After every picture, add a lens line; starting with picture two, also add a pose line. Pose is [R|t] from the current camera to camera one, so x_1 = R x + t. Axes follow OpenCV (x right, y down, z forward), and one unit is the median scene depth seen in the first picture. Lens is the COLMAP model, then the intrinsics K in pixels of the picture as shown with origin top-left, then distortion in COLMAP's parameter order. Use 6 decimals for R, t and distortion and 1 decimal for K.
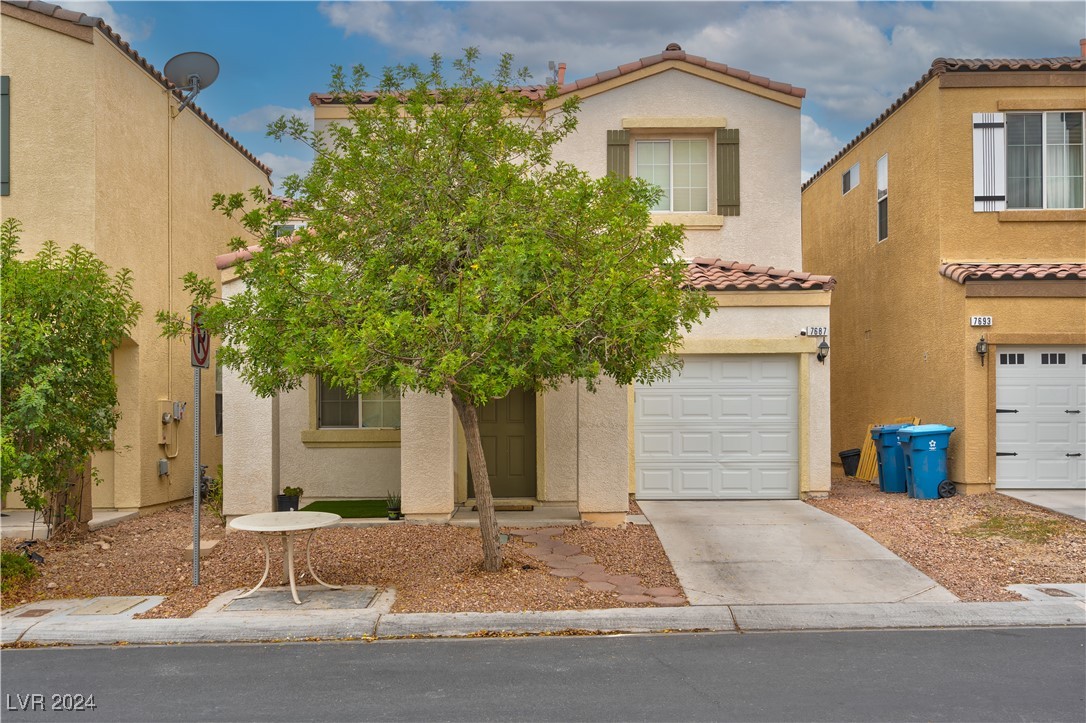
lens RADIAL K [[1070.1, 0, 543.0], [0, 1070.1, 361.5], [0, 0, 1]] dist [0.007111, 0.007061]
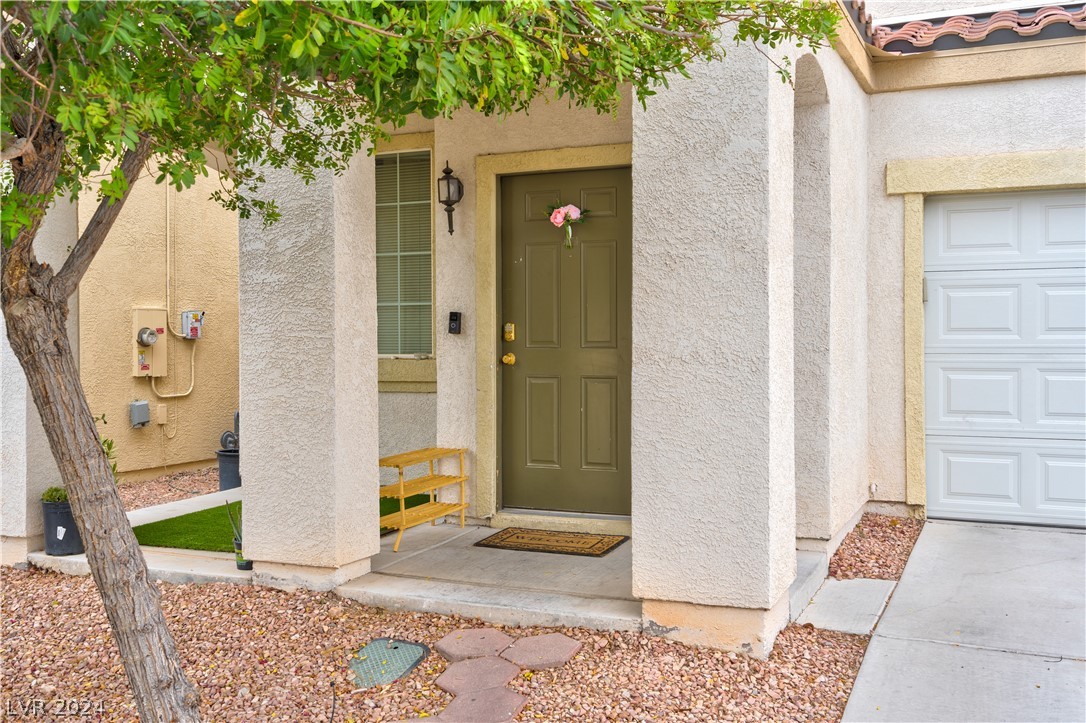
lens RADIAL K [[1070.1, 0, 543.0], [0, 1070.1, 361.5], [0, 0, 1]] dist [0.007111, 0.007061]
pose [[0.914624, 0.010292, -0.404174, 0.129583], [0.020828, 0.997149, 0.072525, 0.029184], [0.403768, -0.074751, 0.911802, 0.565590]]
